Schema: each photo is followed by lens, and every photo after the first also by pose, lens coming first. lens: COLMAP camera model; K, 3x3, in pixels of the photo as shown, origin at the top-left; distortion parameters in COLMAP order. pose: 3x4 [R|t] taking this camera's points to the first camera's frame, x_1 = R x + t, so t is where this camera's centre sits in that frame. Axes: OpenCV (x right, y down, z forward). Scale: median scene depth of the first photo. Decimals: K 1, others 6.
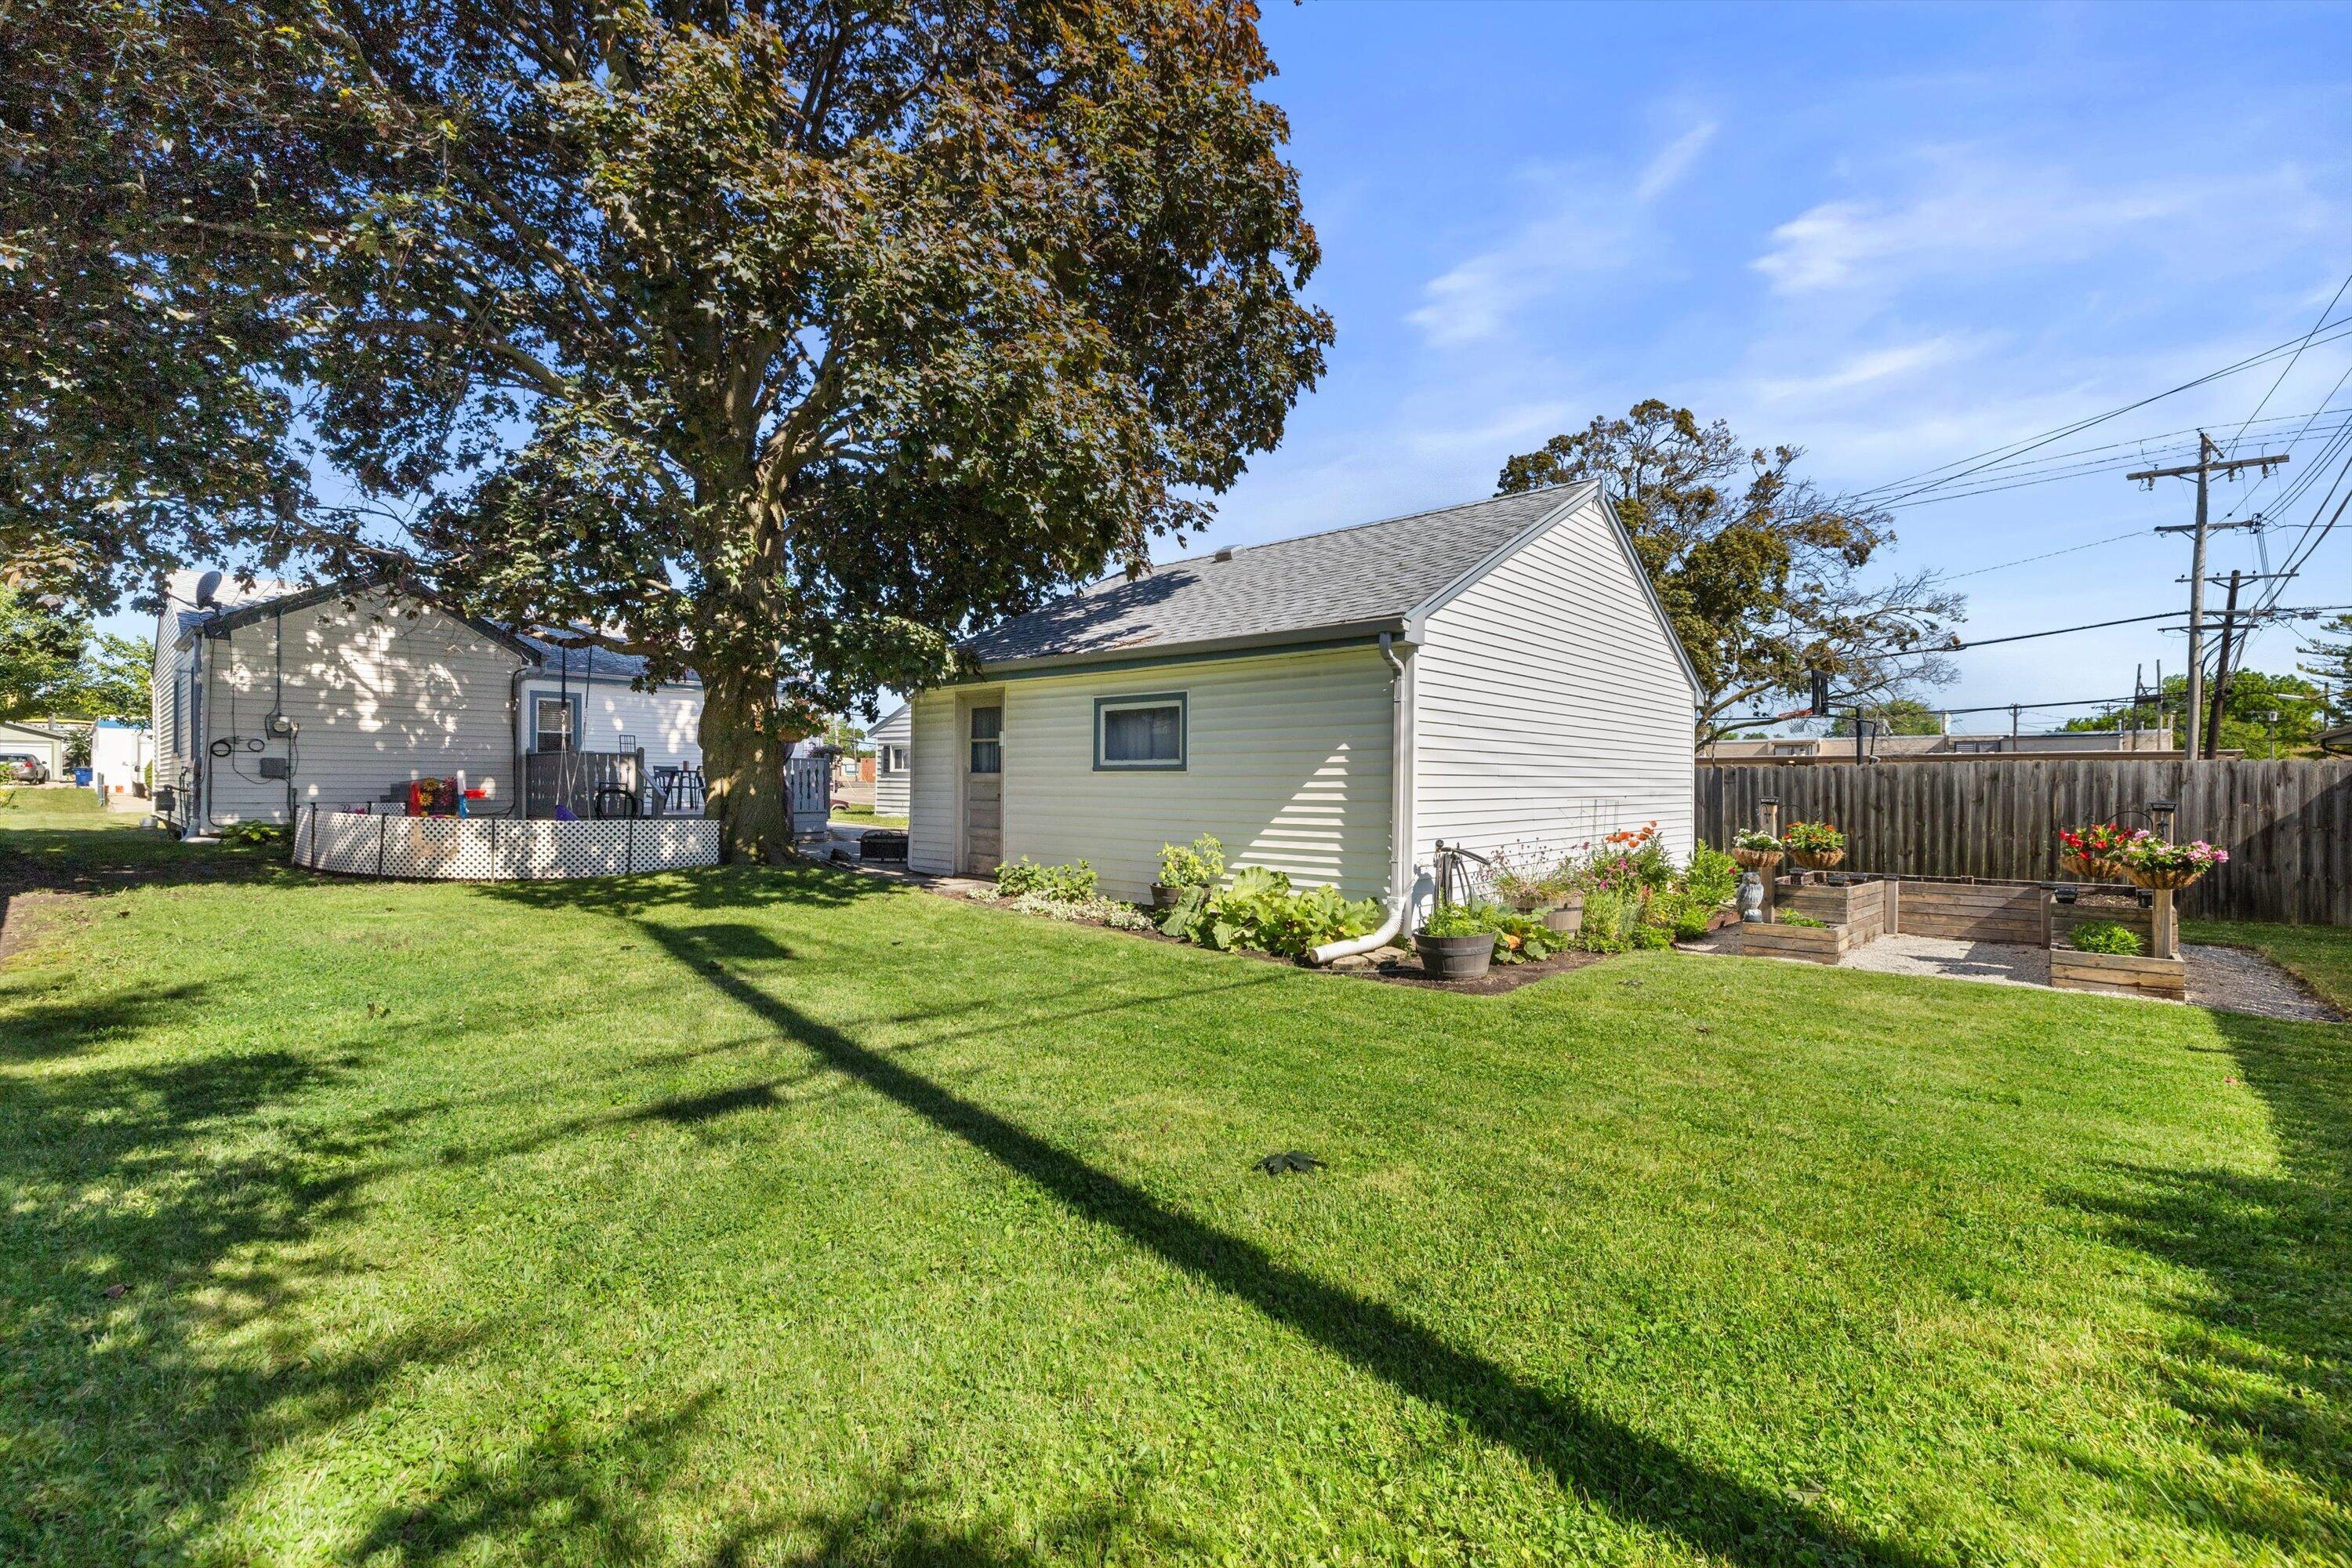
lens RADIAL K [[1002.4, 0, 1176.0], [0, 1002.4, 784.0], [0, 0, 1]] dist [0.000840, -0.000013]
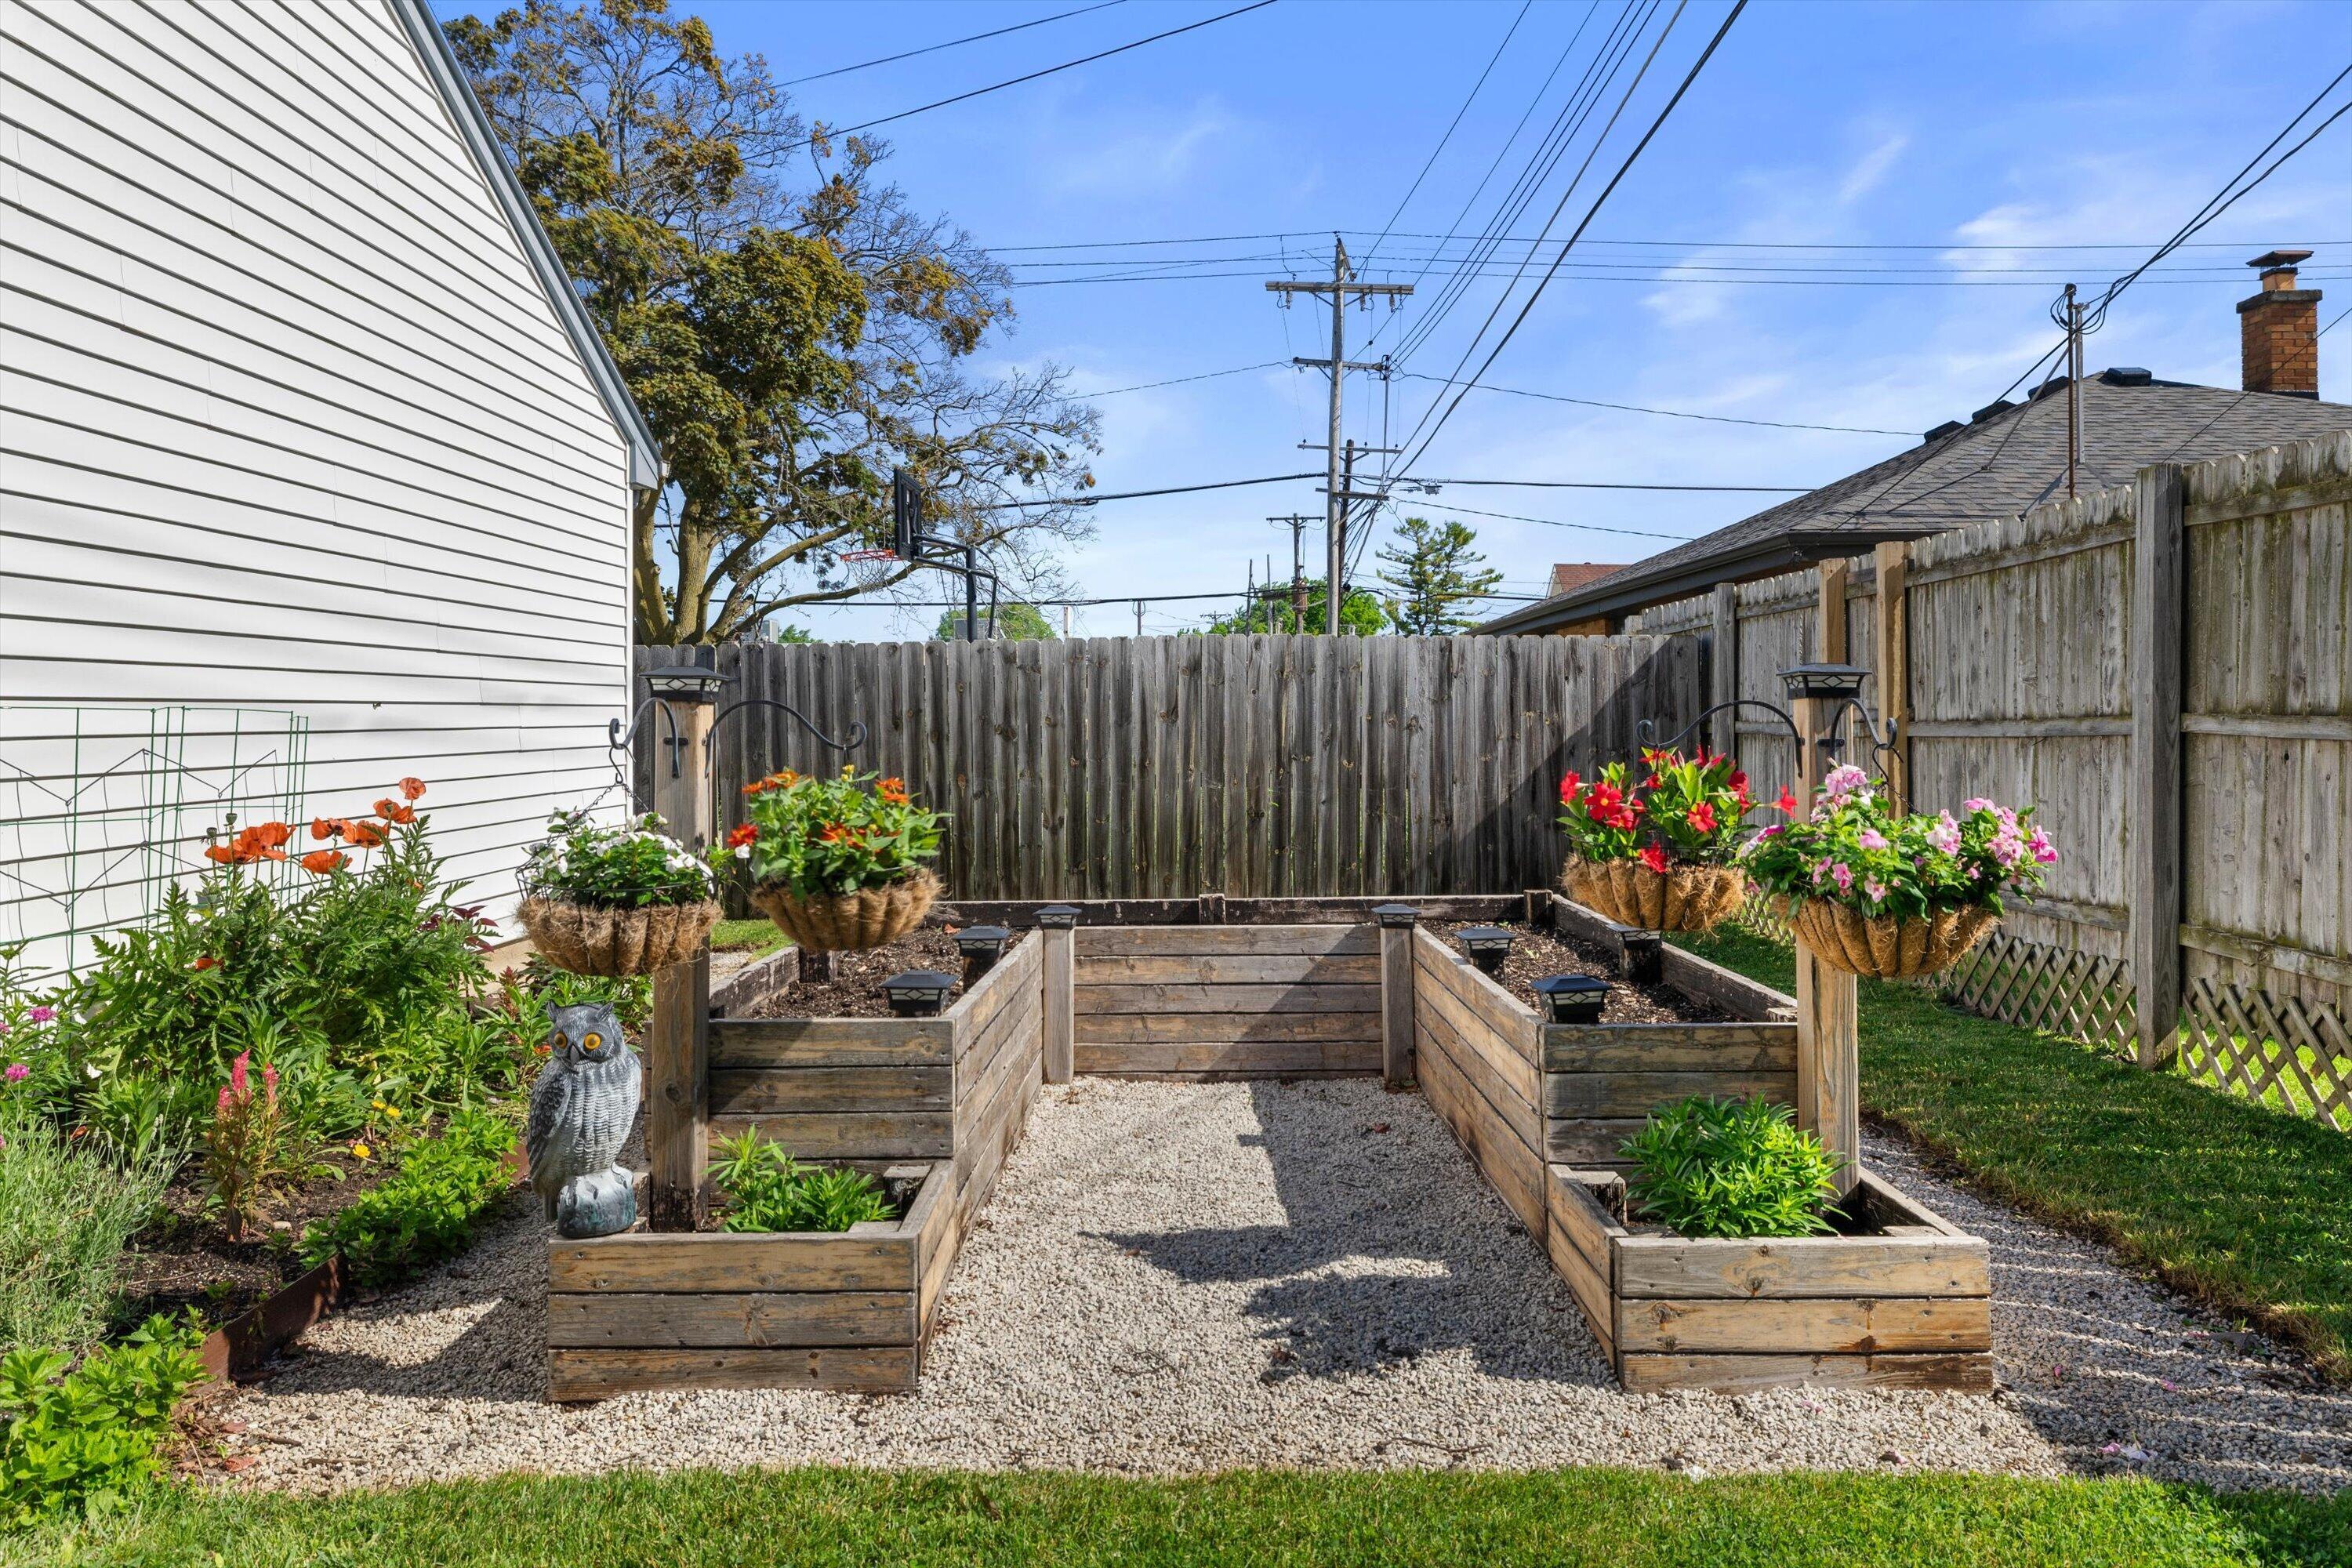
lens RADIAL K [[1593.0, 0, 1167.5], [0, 1593.0, 736.5], [0, 0, 1]] dist [0.000184, 0.000256]
pose [[0.749704, -0.017713, 0.661537, 0.257969], [0.008623, 0.999818, 0.016998, 0.014044], [-0.661718, -0.007039, 0.749720, 0.383807]]
